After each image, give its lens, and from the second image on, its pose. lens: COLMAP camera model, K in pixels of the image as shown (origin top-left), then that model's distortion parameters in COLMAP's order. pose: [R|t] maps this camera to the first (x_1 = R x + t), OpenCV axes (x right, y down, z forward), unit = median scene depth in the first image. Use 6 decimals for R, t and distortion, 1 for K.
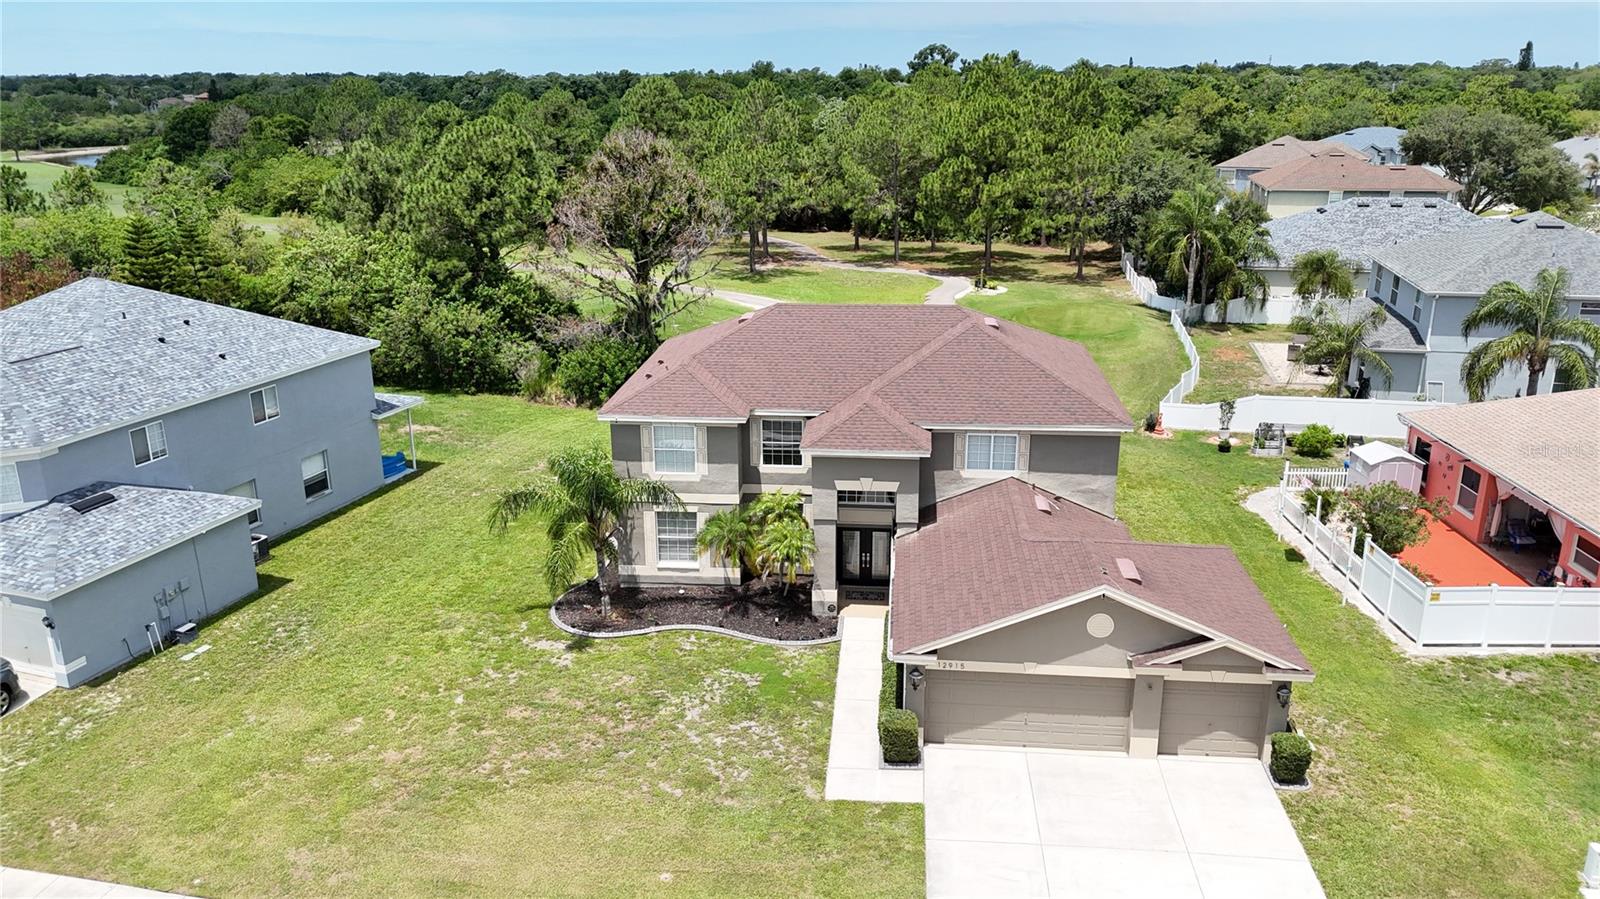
lens RADIAL K [[1161.6, 0, 824.2], [0, 1161.6, 446.8], [0, 0, 1]] dist [0.077161, -0.076969]
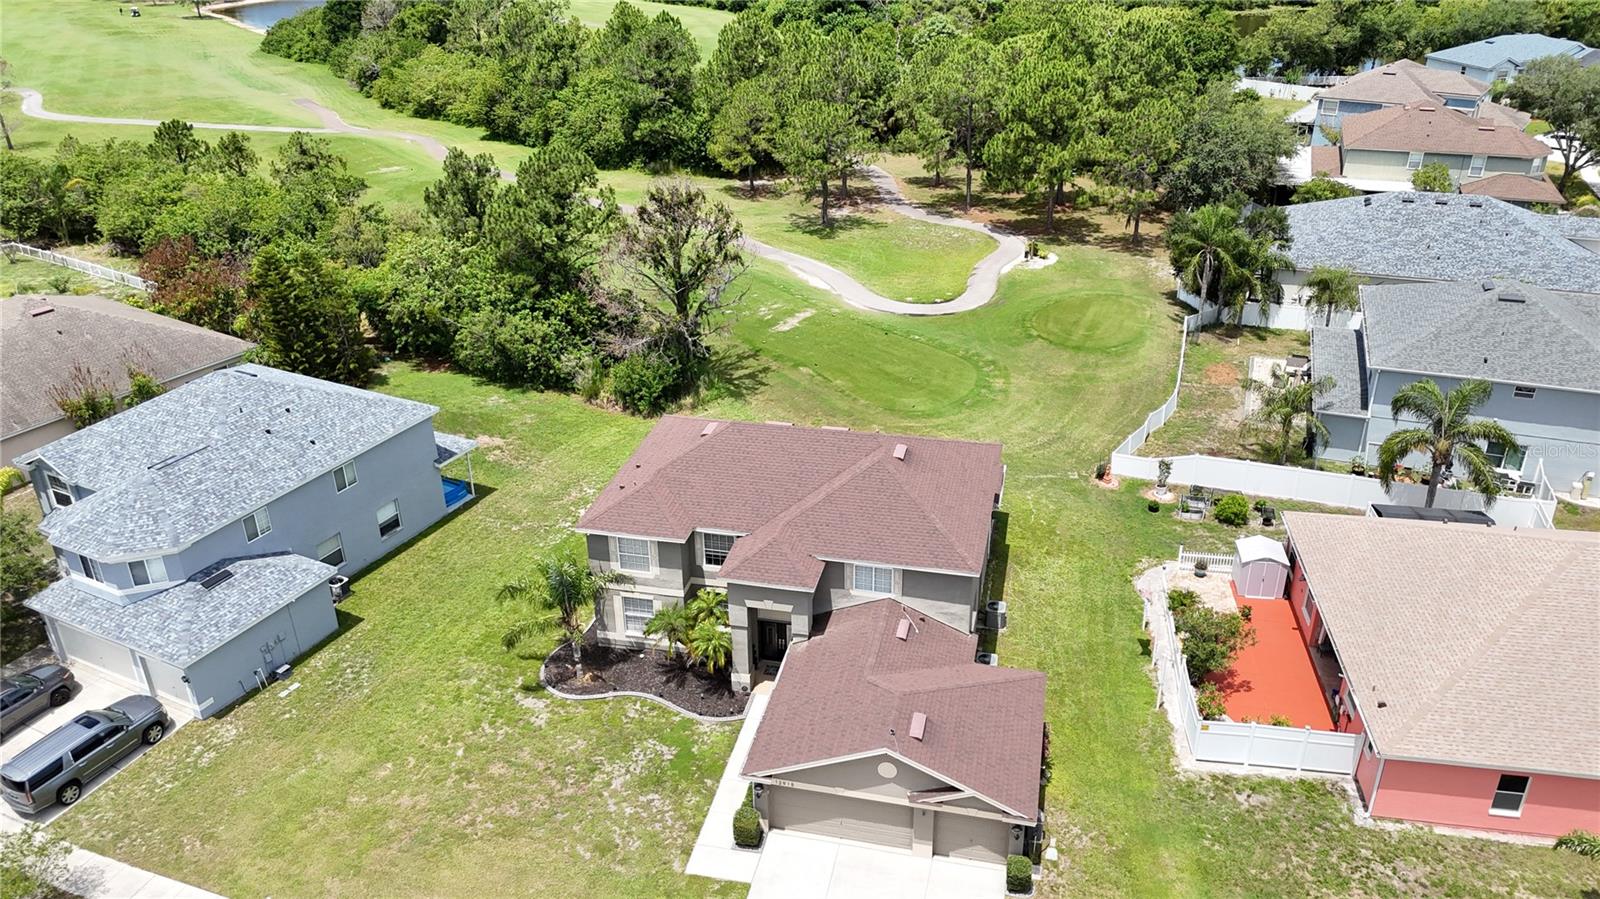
lens RADIAL K [[1161.6, 0, 824.2], [0, 1161.6, 446.8], [0, 0, 1]] dist [0.077161, -0.076969]
pose [[0.990620, 0.056172, -0.124565, 0.245905], [-0.036345, 0.987076, 0.156075, -0.340849], [0.131723, -0.150083, 0.979859, -0.233017]]
